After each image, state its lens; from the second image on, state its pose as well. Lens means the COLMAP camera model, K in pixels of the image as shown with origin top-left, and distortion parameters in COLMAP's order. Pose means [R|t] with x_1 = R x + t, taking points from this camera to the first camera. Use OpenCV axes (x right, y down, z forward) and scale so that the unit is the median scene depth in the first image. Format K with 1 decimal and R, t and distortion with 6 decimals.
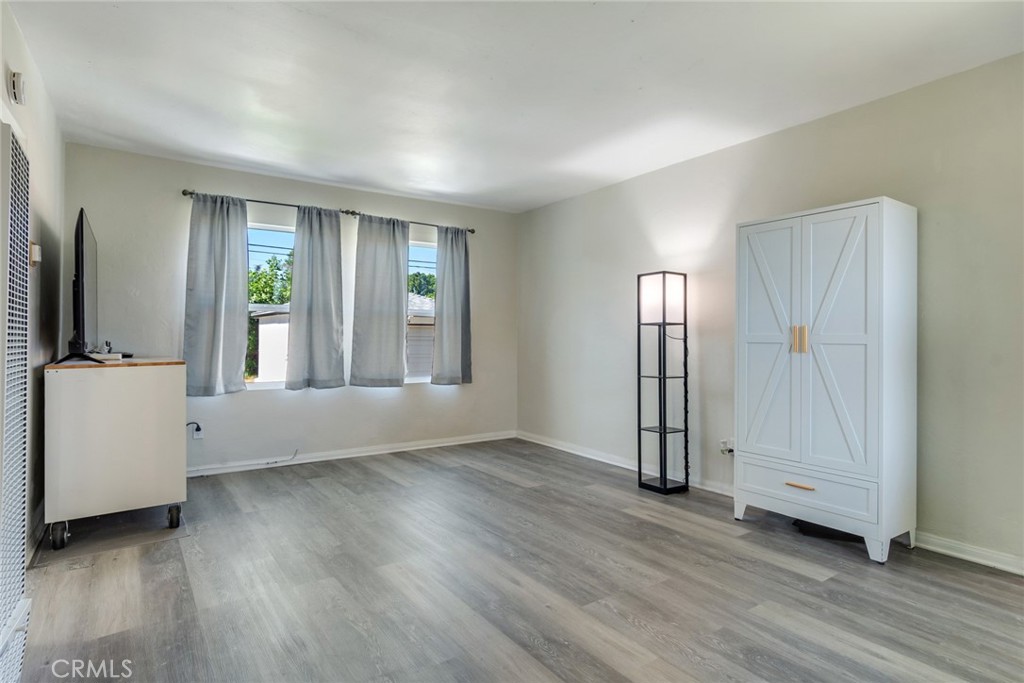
lens RADIAL K [[545.9, 0, 480.2], [0, 545.9, 334.1], [0, 0, 1]] dist [0.010887, -0.001983]
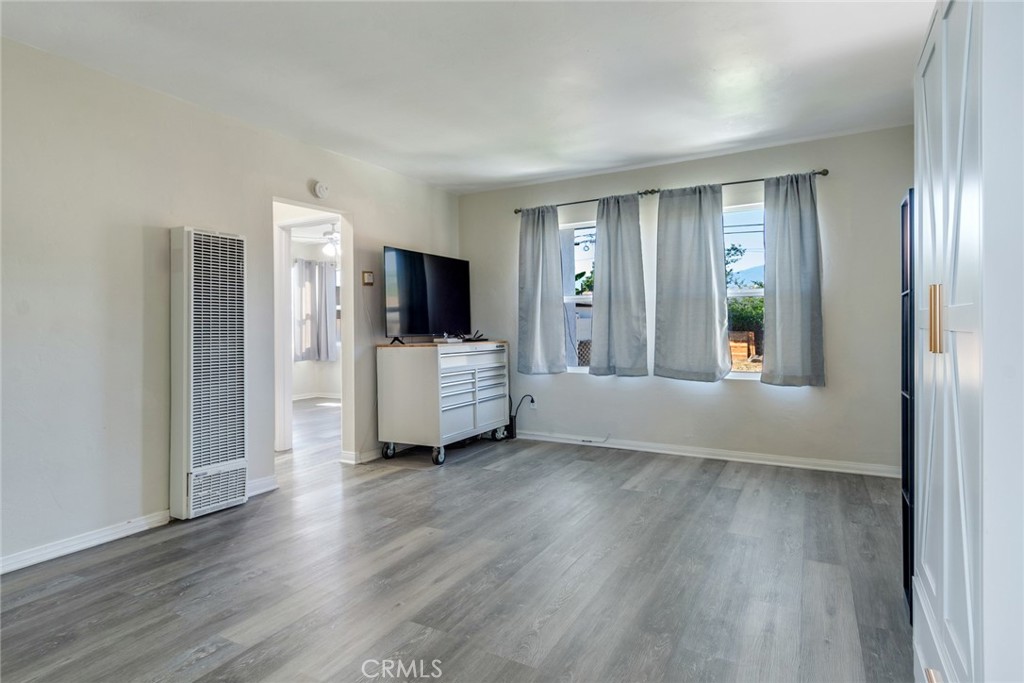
lens RADIAL K [[545.9, 0, 485.9], [0, 545.9, 327.2], [0, 0, 1]] dist [0.010887, -0.001983]
pose [[0.453175, -0.007326, -0.891392, 0.513685], [0.016531, 0.999863, 0.000186, 0.006089], [0.891268, -0.014820, 0.453234, 0.345417]]
